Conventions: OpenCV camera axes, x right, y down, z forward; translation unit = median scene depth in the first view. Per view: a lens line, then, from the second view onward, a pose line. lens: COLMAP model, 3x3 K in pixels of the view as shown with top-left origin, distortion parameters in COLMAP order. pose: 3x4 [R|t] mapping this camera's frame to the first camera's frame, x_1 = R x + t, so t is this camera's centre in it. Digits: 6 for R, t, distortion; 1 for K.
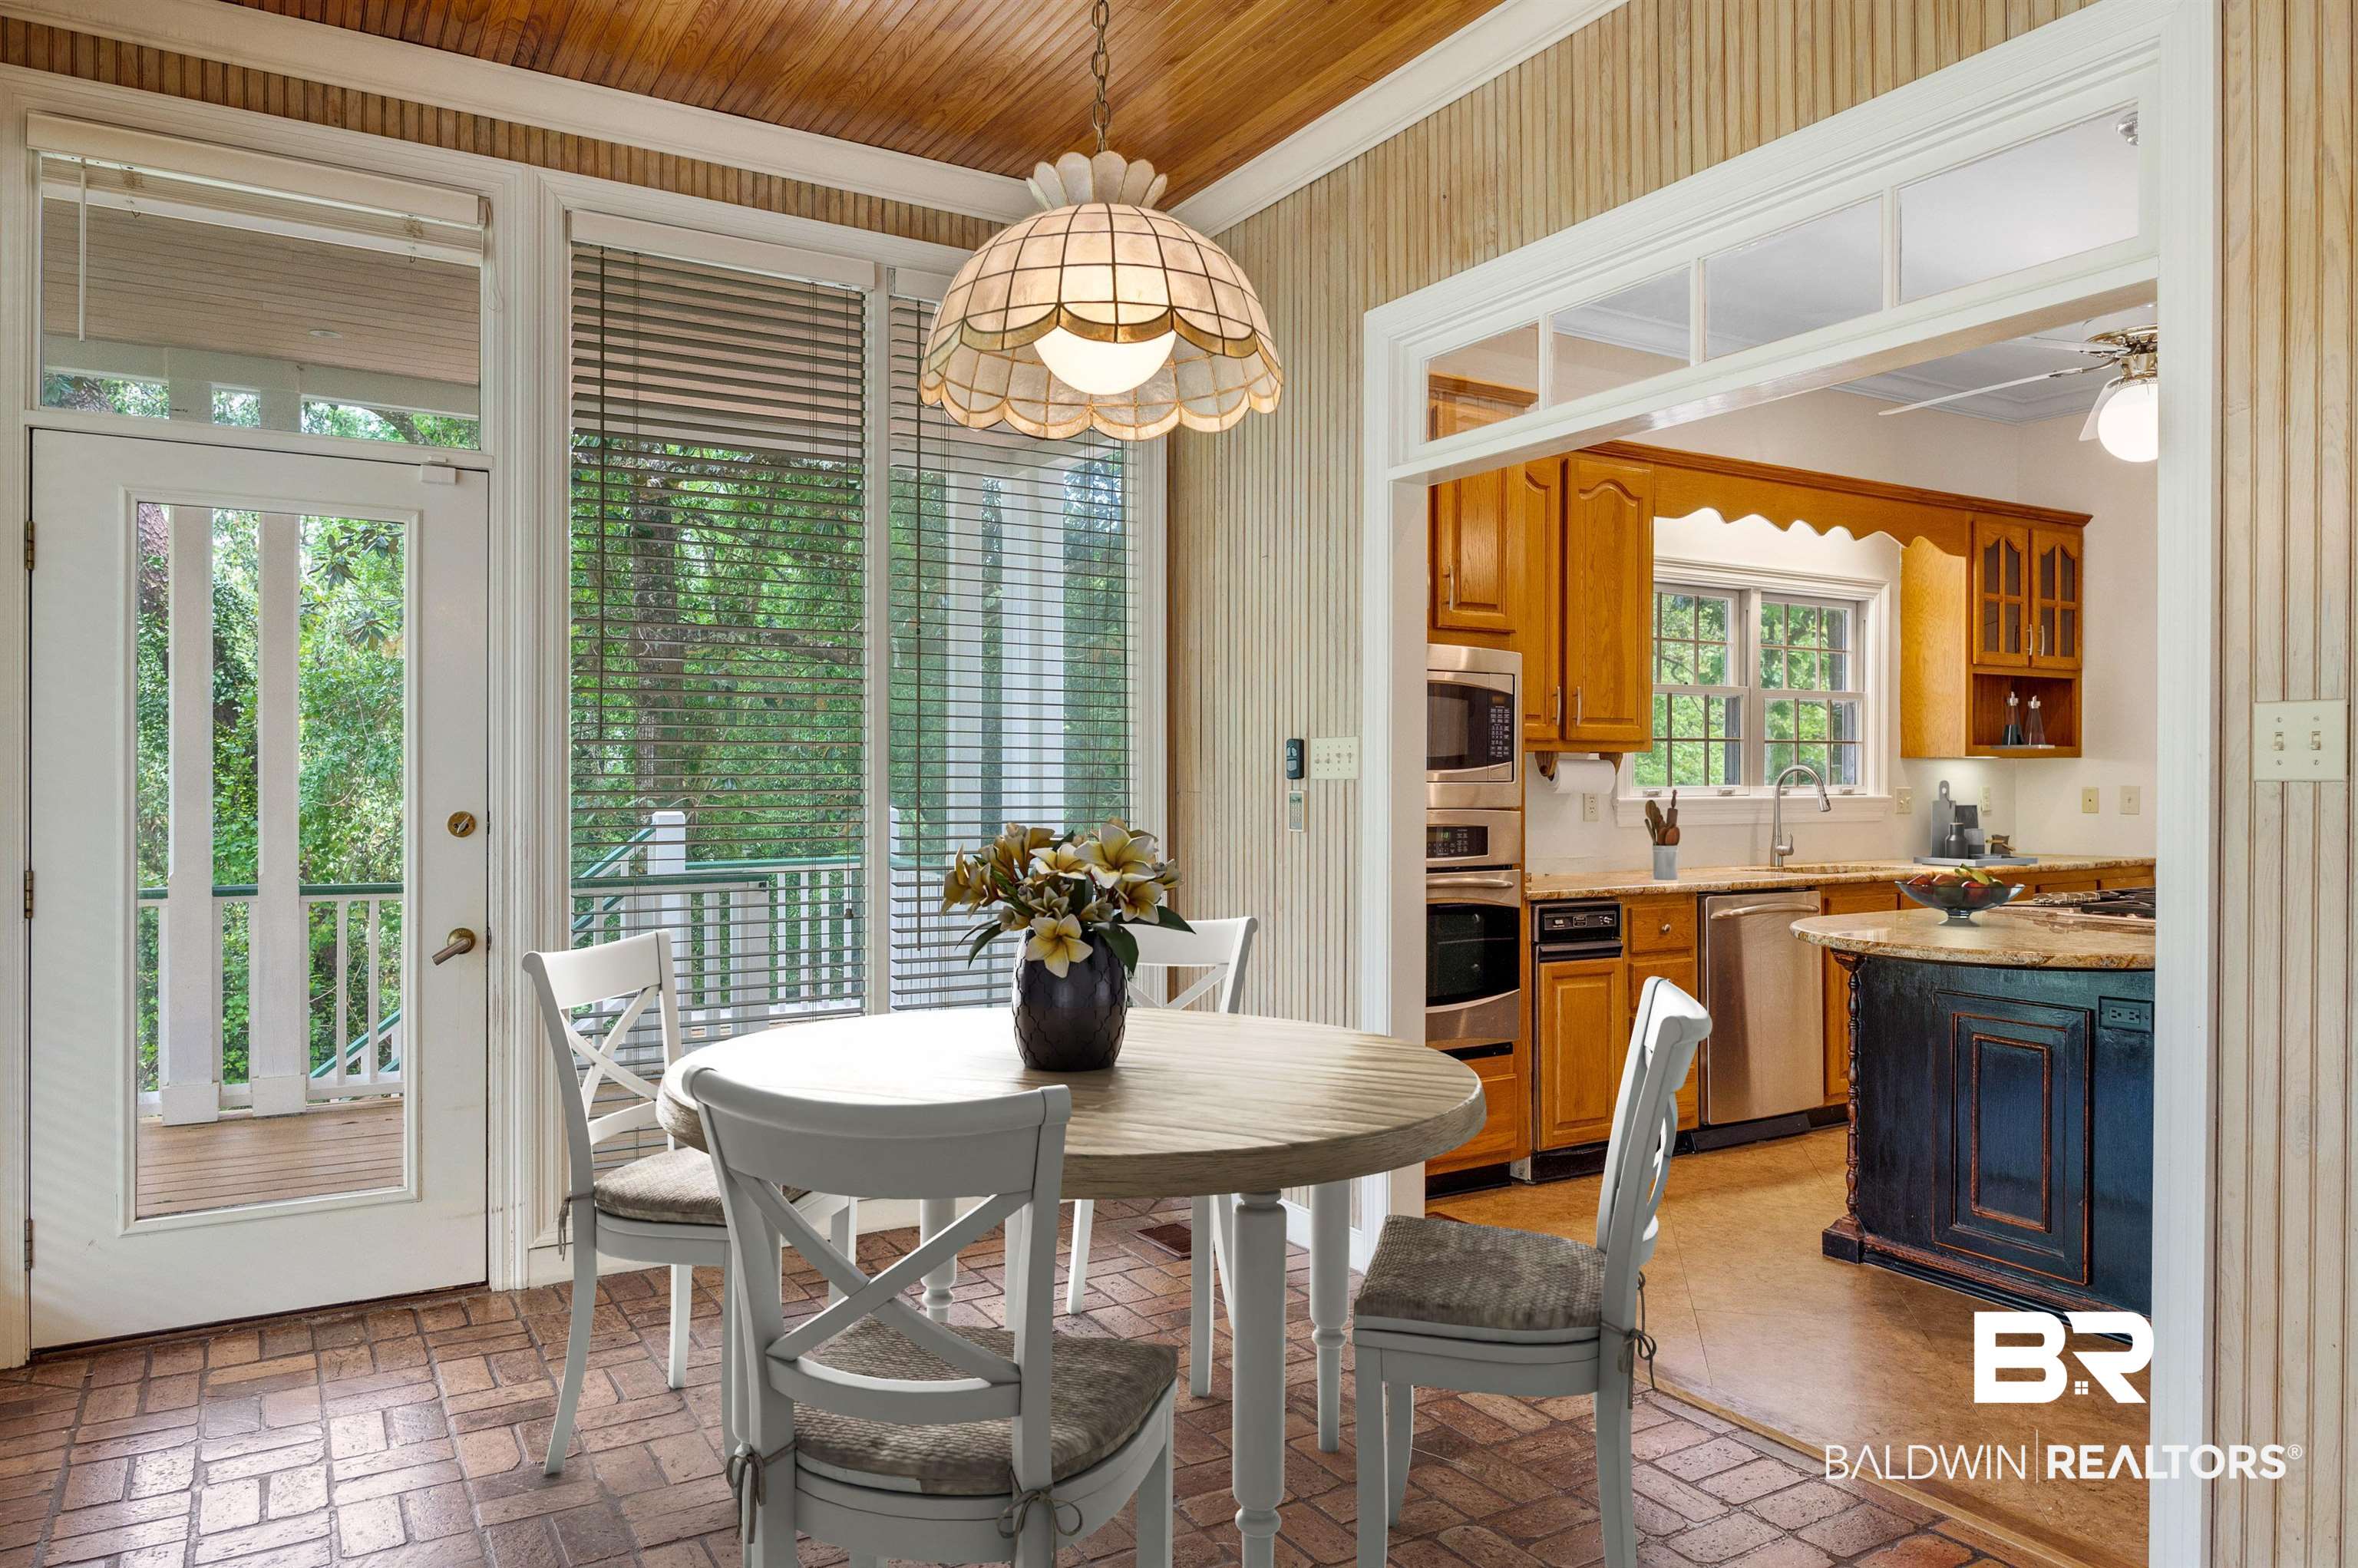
lens RADIAL K [[1464.9, 0, 1182.5], [0, 1464.9, 754.5], [0, 0, 1]] dist [-0.003645, -0.001665]
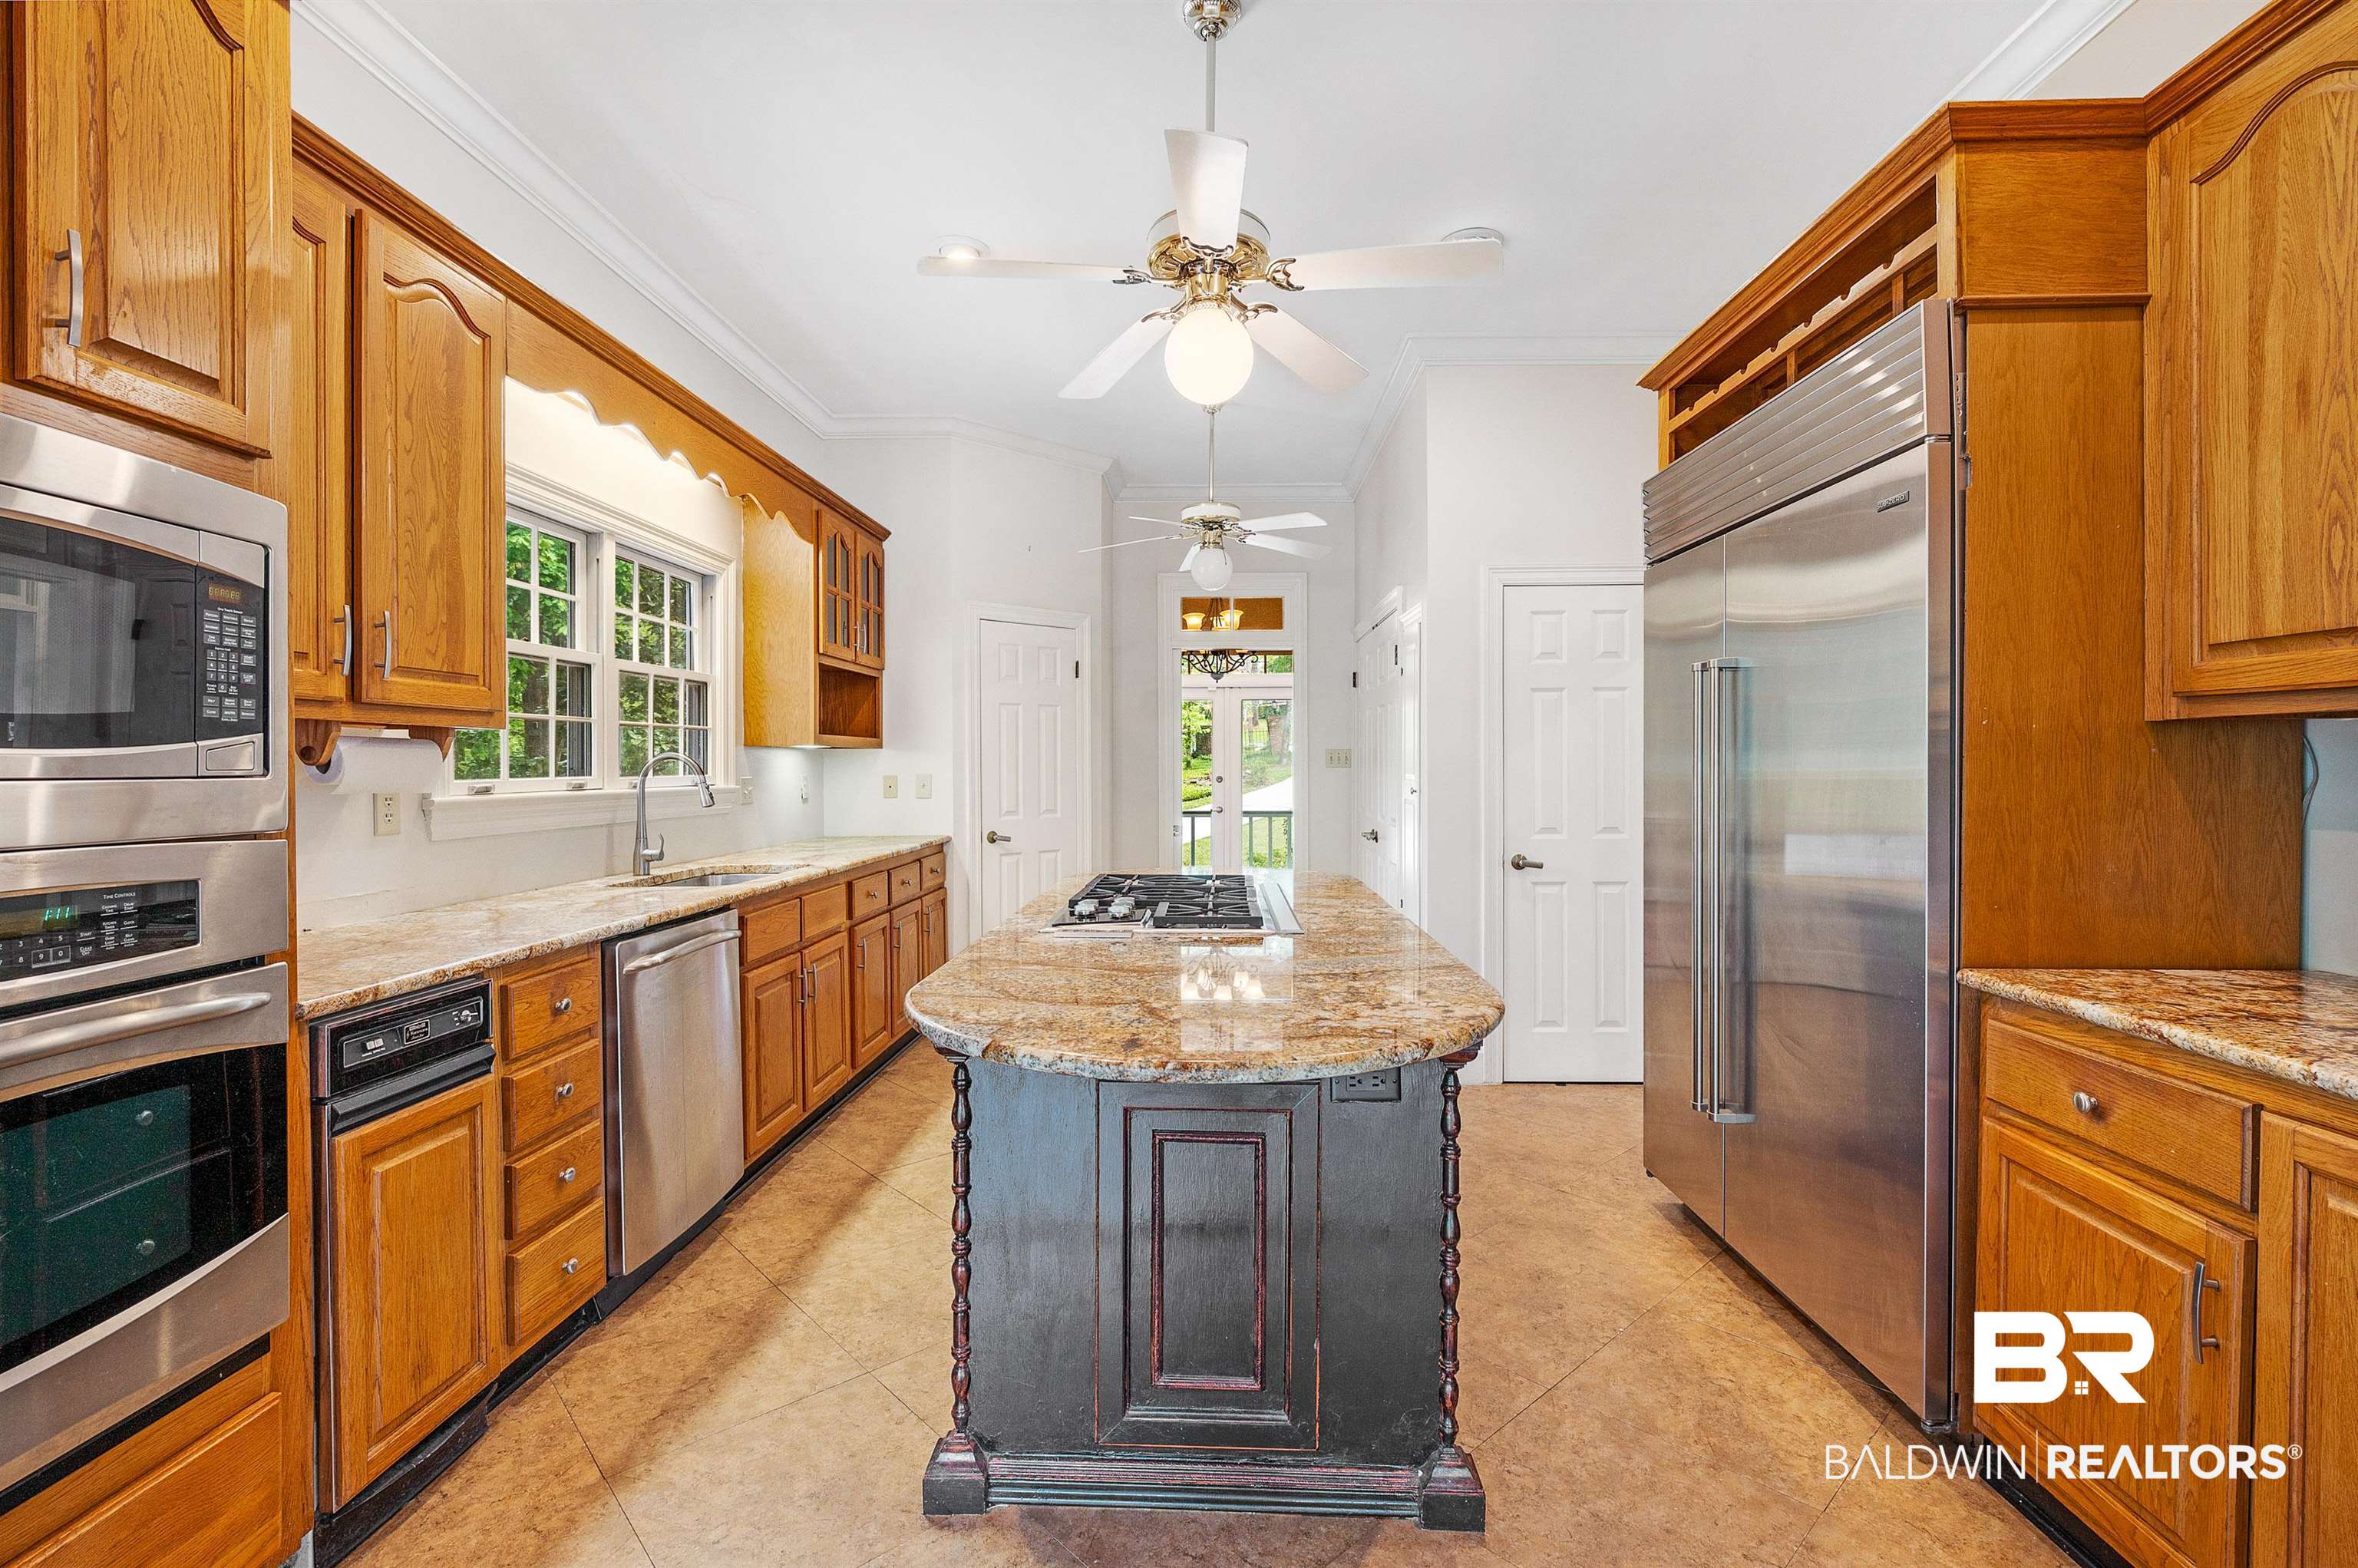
lens RADIAL K [[1055.8, 0, 1185.5], [0, 1055.8, 773.2], [0, 0, 1]] dist [-0.001517, -0.000386]
pose [[0.543471, -0.009471, 0.839374, 0.091339], [-0.007834, 0.999836, 0.016354, 0.008752], [-0.839391, -0.015463, 0.543308, 0.508014]]
